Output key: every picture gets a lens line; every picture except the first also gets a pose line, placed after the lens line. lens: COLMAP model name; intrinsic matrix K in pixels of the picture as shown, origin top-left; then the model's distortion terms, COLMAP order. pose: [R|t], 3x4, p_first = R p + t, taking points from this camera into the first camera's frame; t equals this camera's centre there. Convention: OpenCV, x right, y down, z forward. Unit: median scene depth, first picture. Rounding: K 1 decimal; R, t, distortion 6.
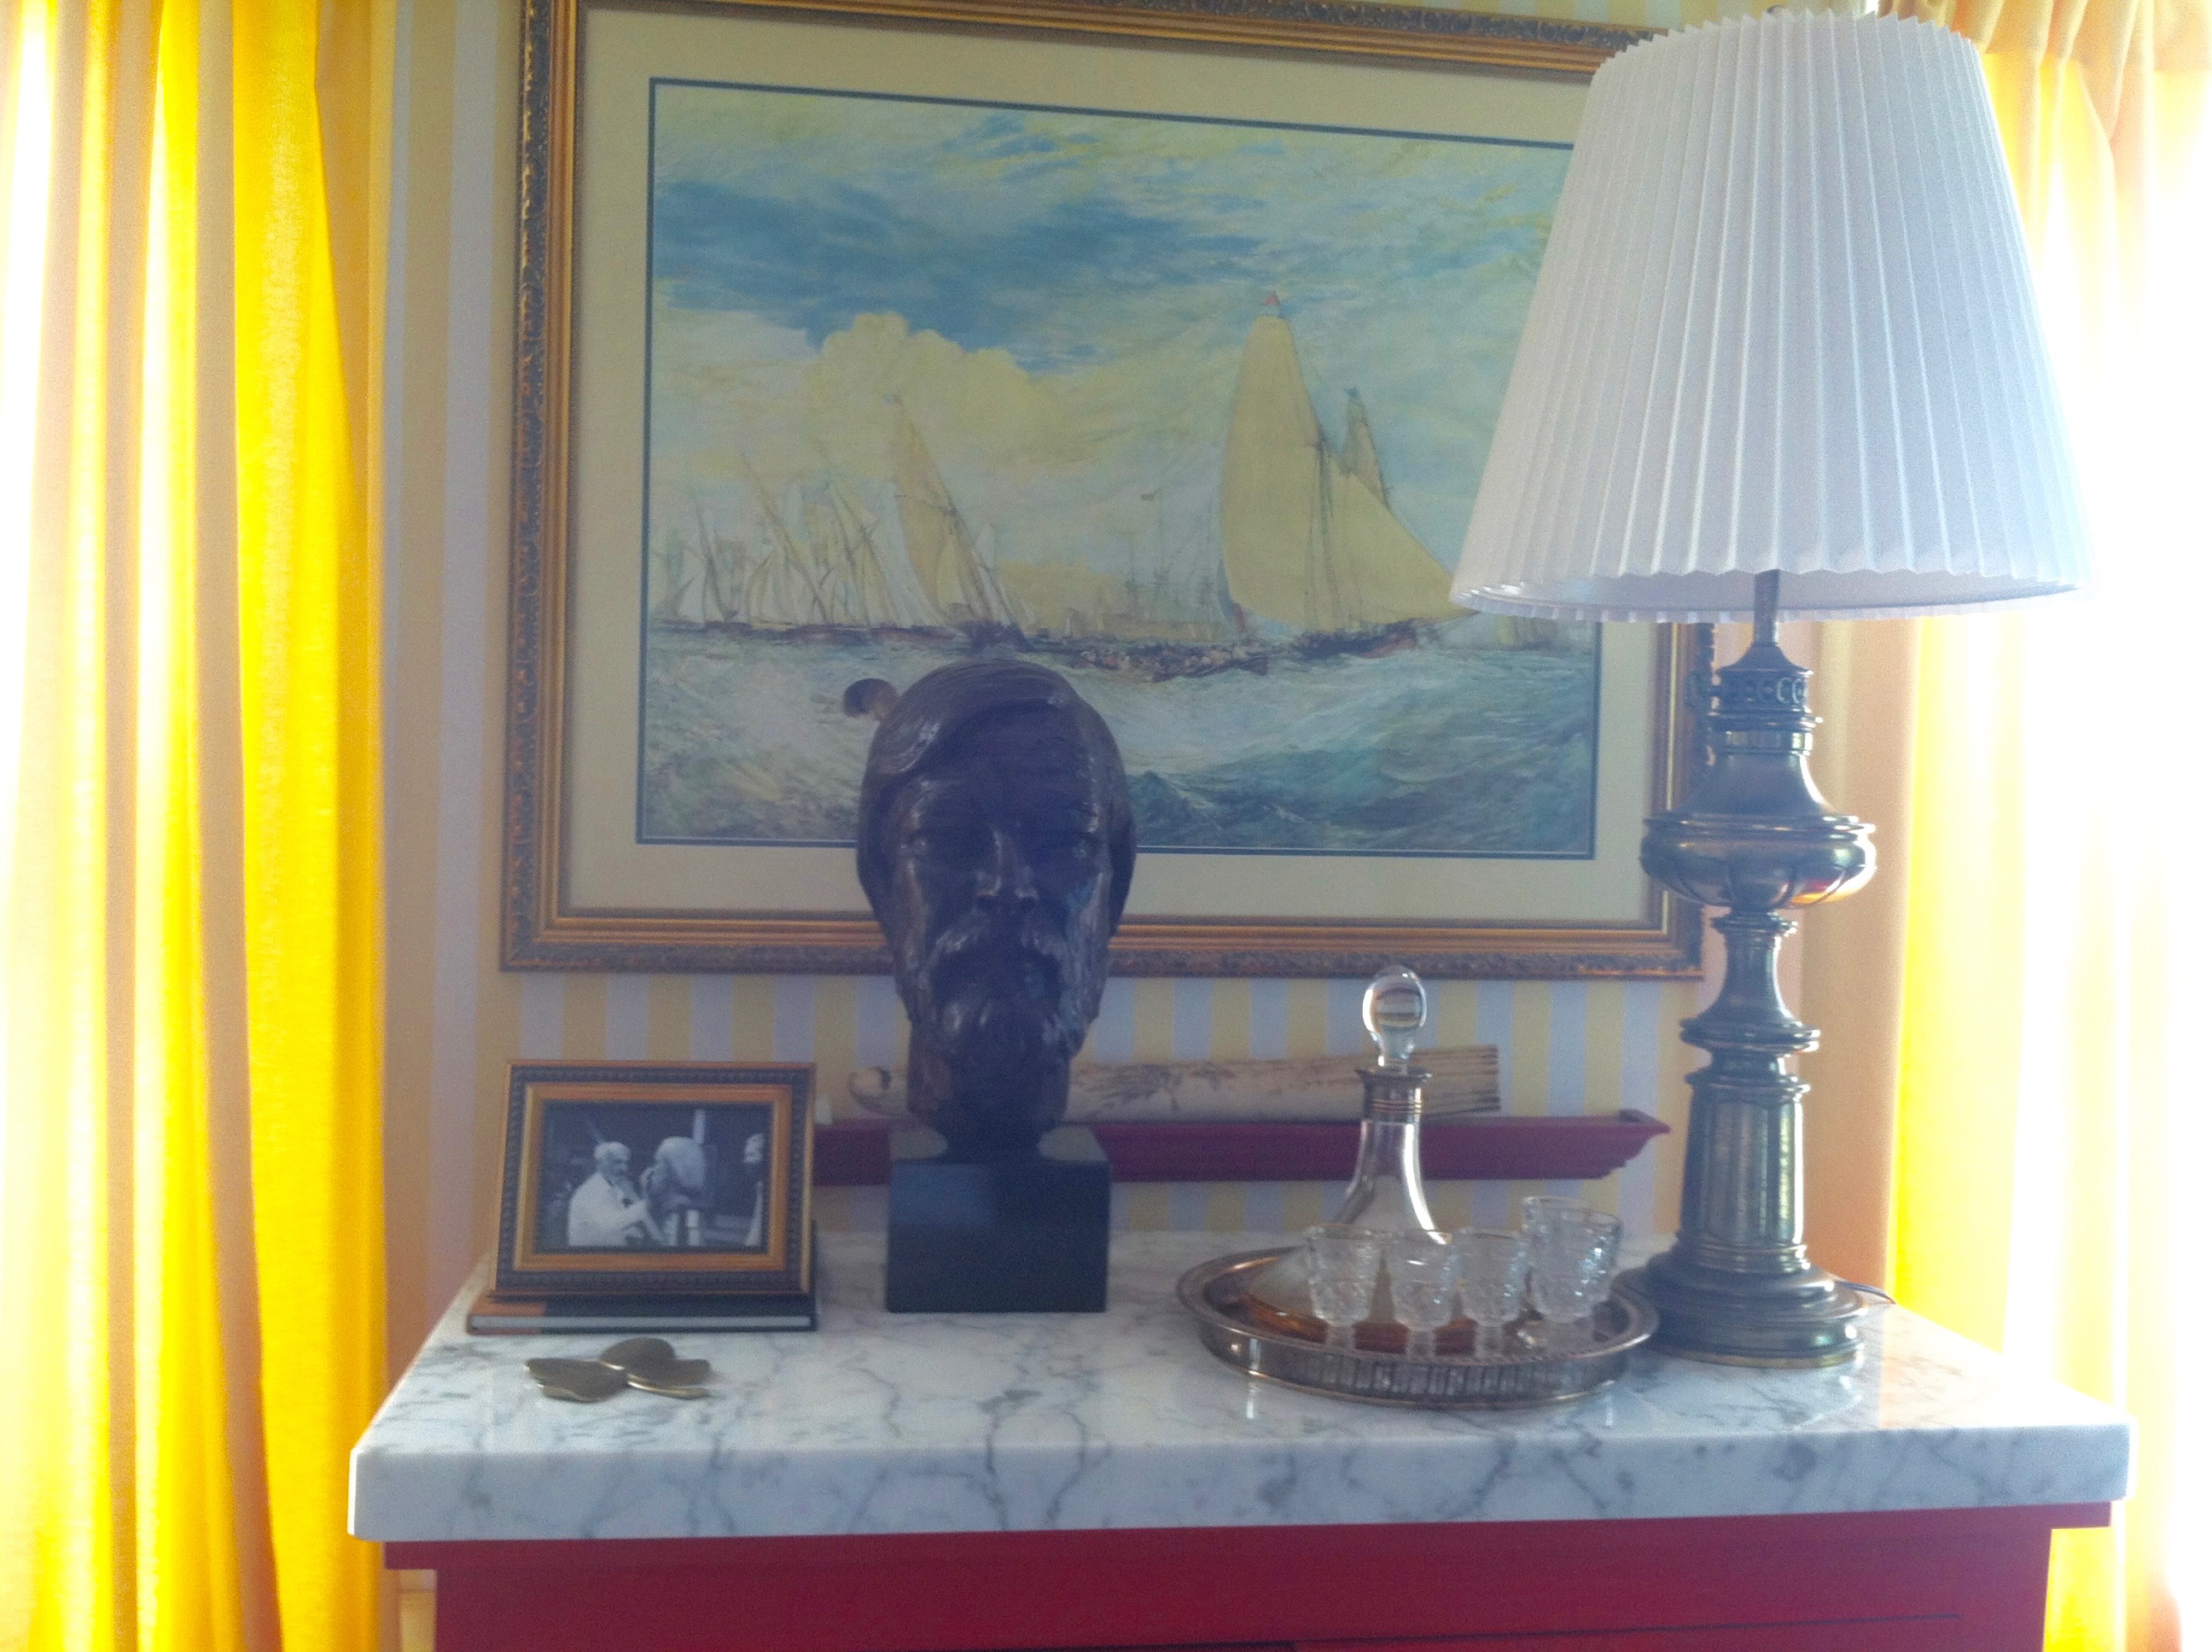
lens RADIAL K [[2129.5, 0, 1111.1], [0, 2129.5, 850.1], [0, 0, 1]] dist [0.074277, -0.280220]
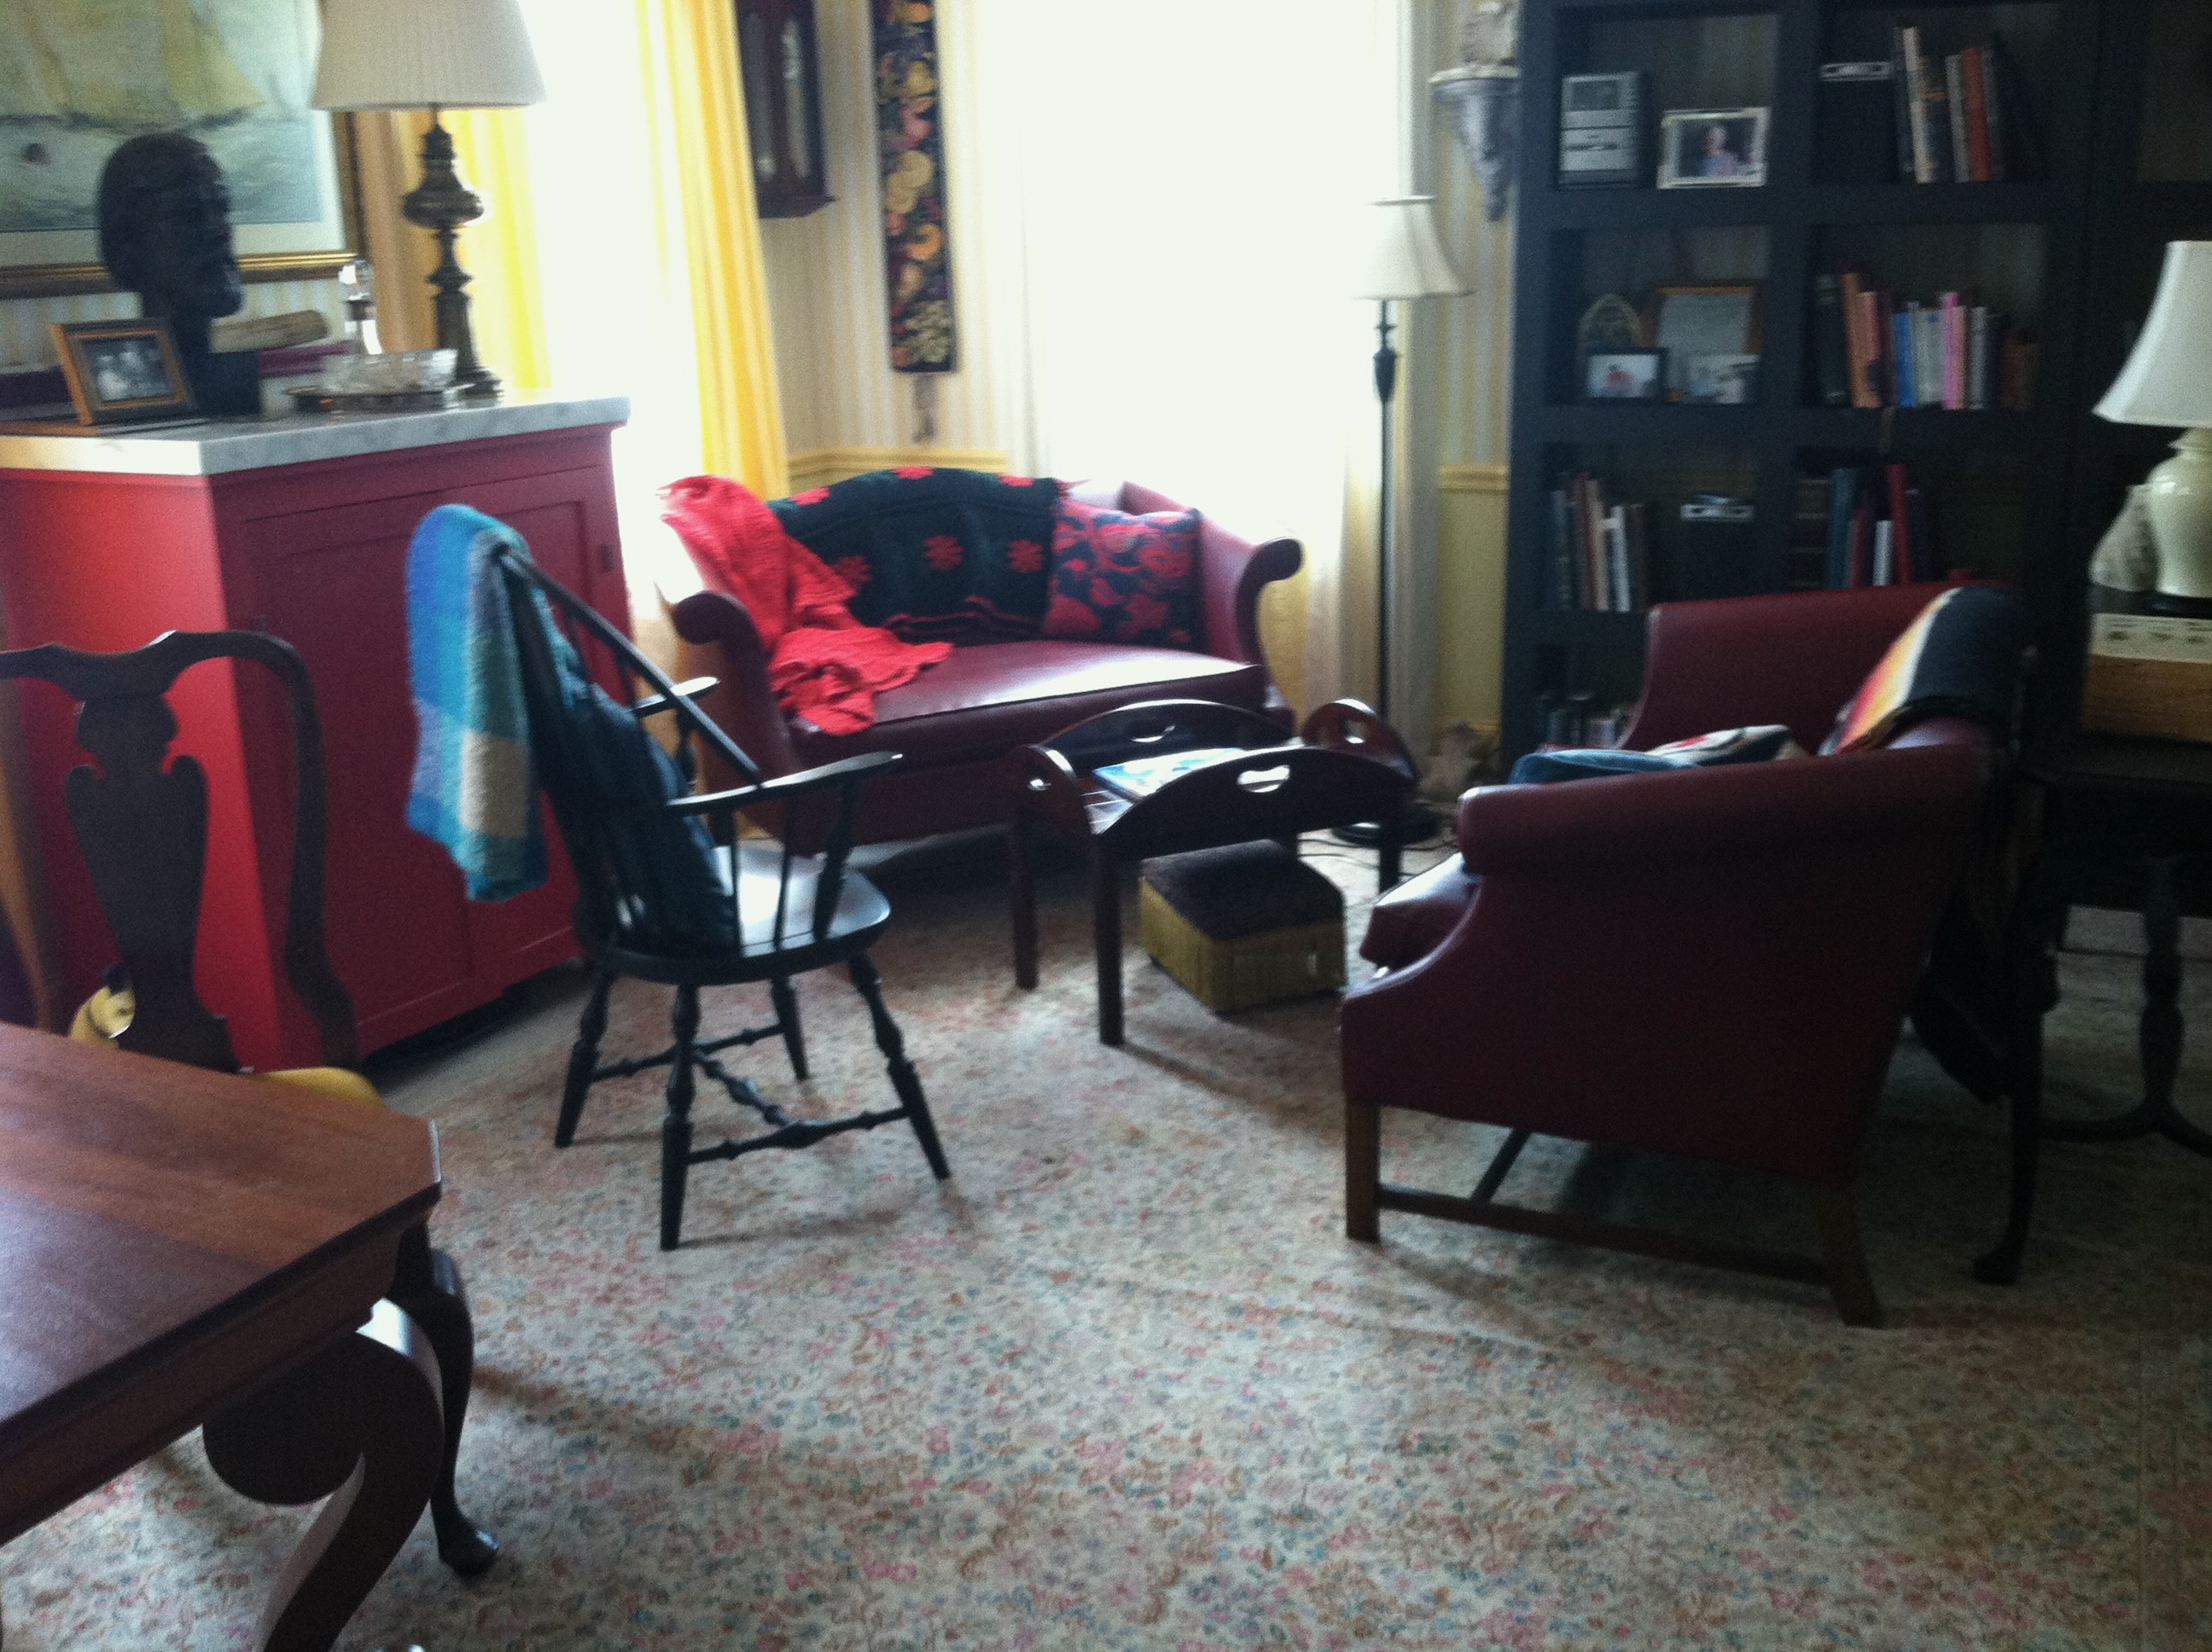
lens RADIAL K [[2103.6, 0, 1105.5], [0, 2103.6, 838.0], [0, 0, 1]] dist [0.087855, -0.306702]
pose [[0.553670, -0.265958, 0.789123, -1.423811], [0.058235, 0.957673, 0.281906, 0.054639], [-0.830697, -0.110128, 0.545723, -1.069400]]
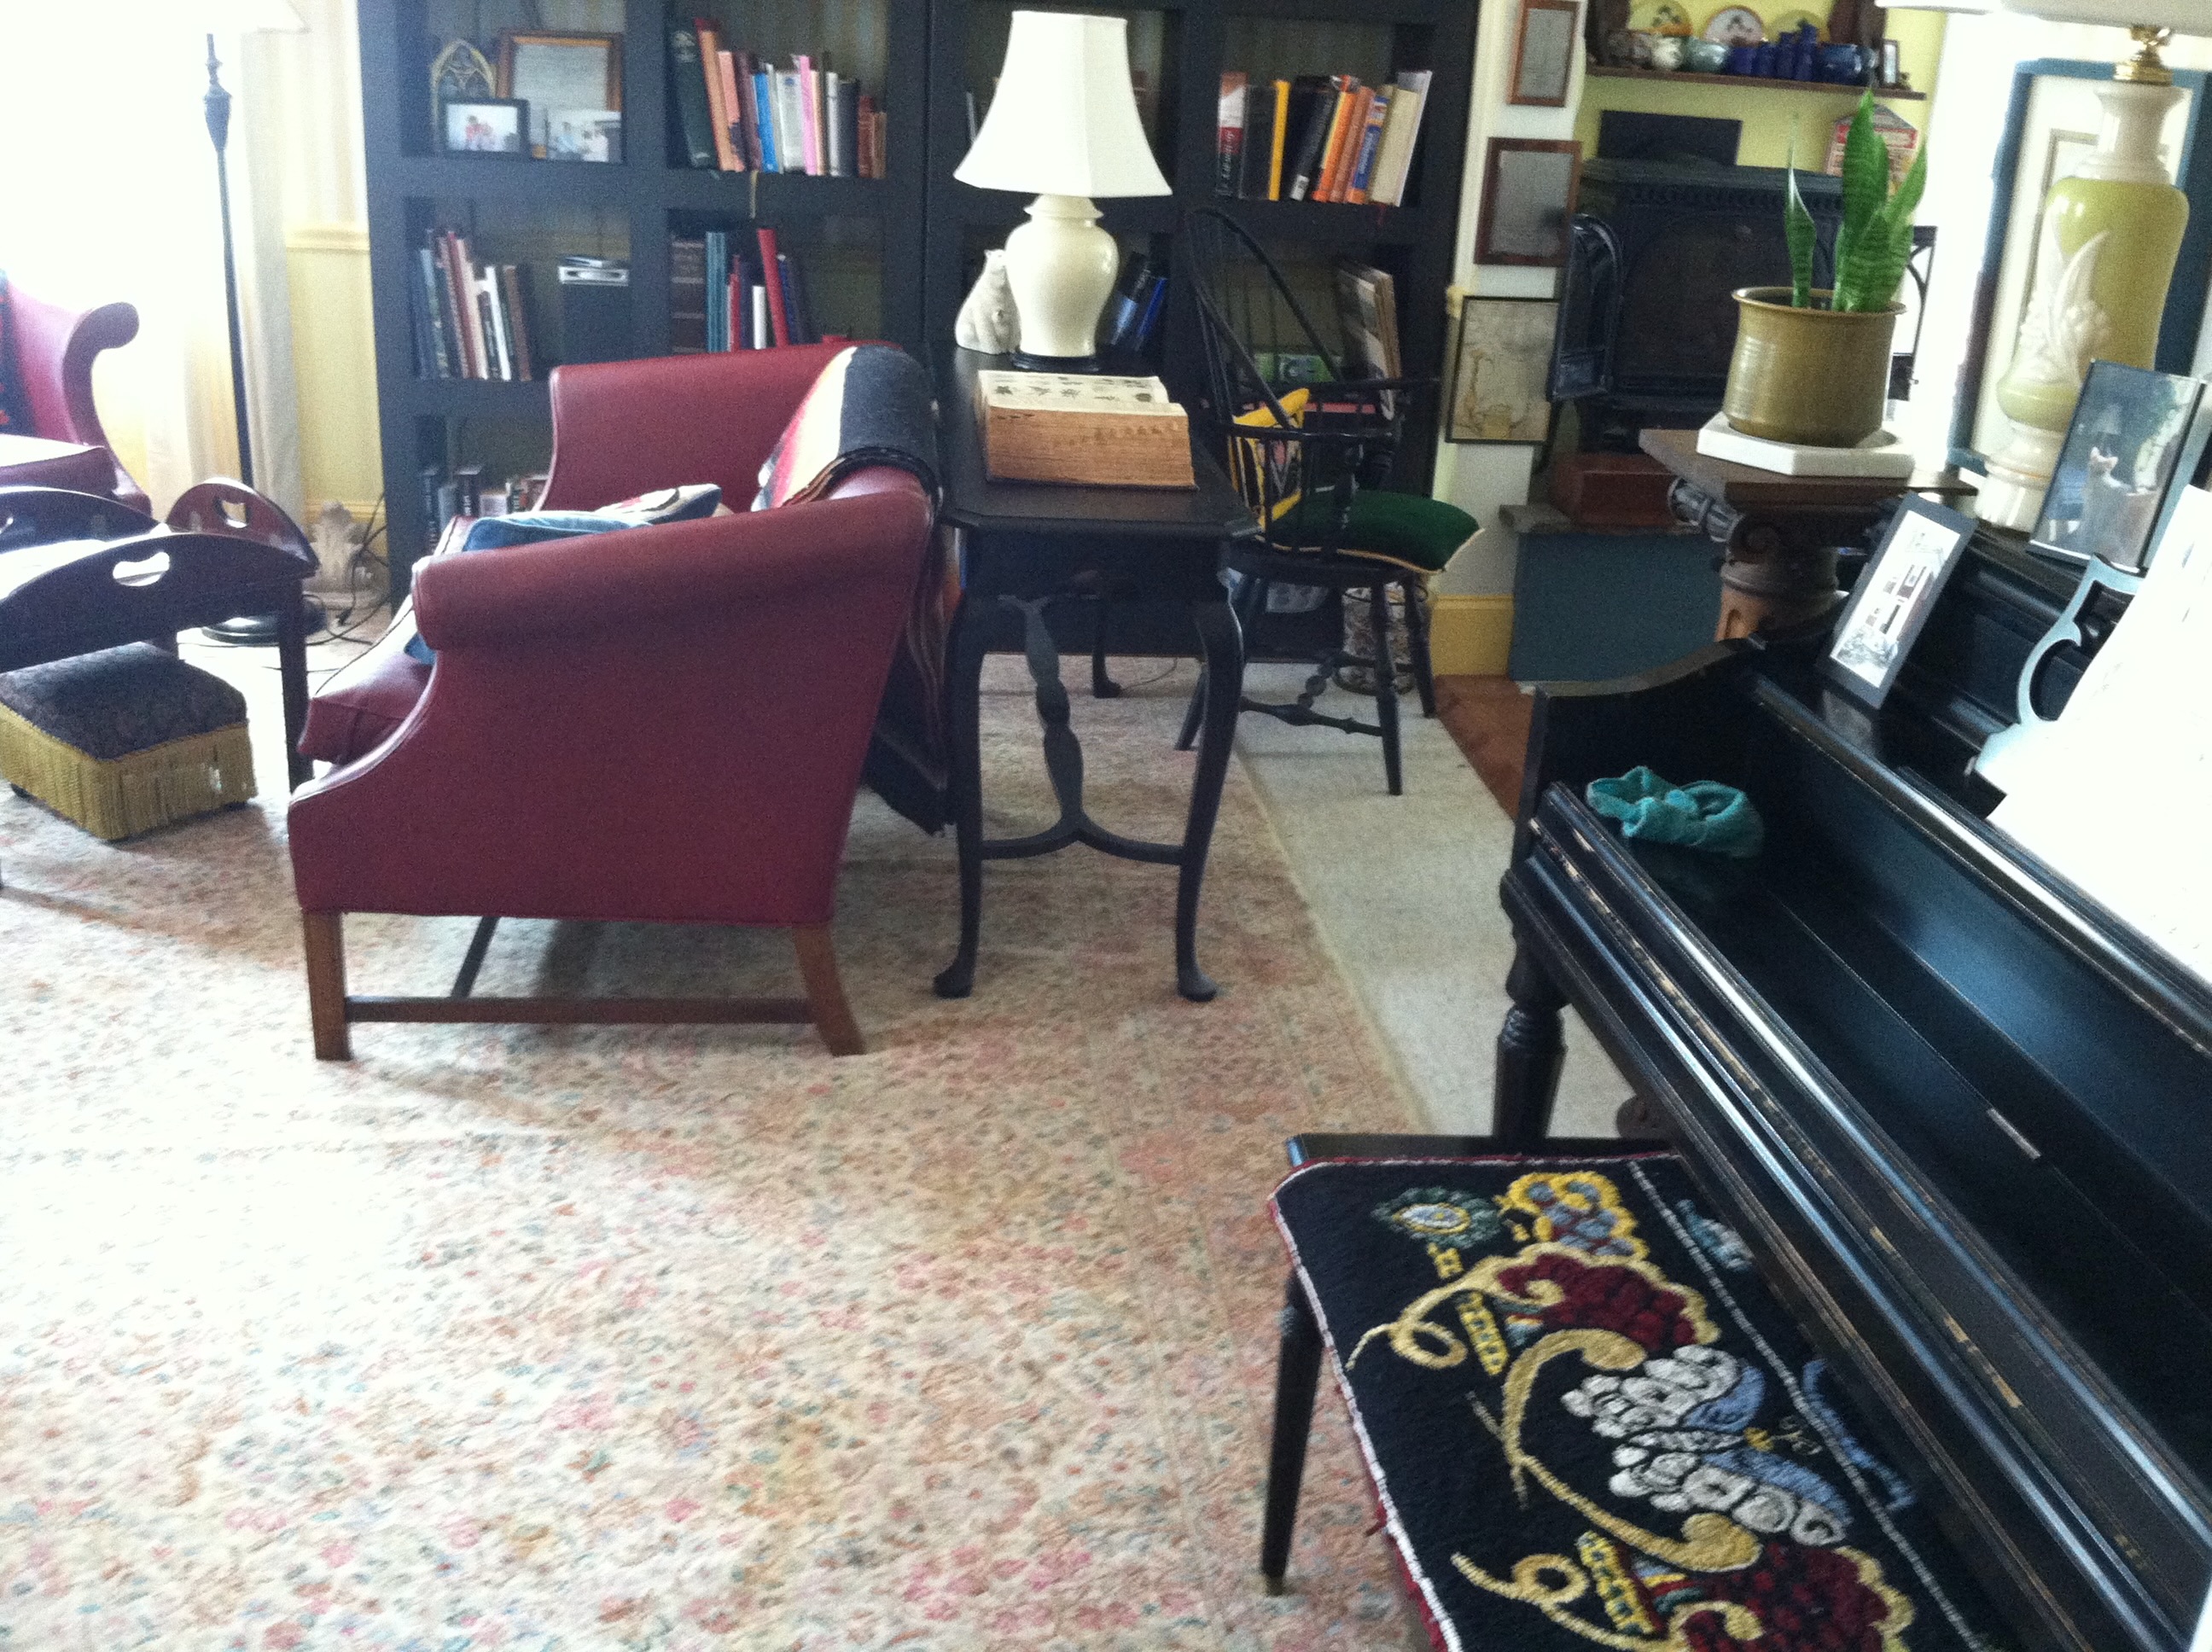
lens RADIAL K [[2103.6, 0, 1105.5], [0, 2103.6, 838.0], [0, 0, 1]] dist [0.087855, -0.306702]
pose [[0.052605, -0.379942, 0.923513, -1.420062], [-0.028715, 0.923836, 0.381710, 0.086772], [-0.998202, -0.046598, 0.037688, -0.964203]]
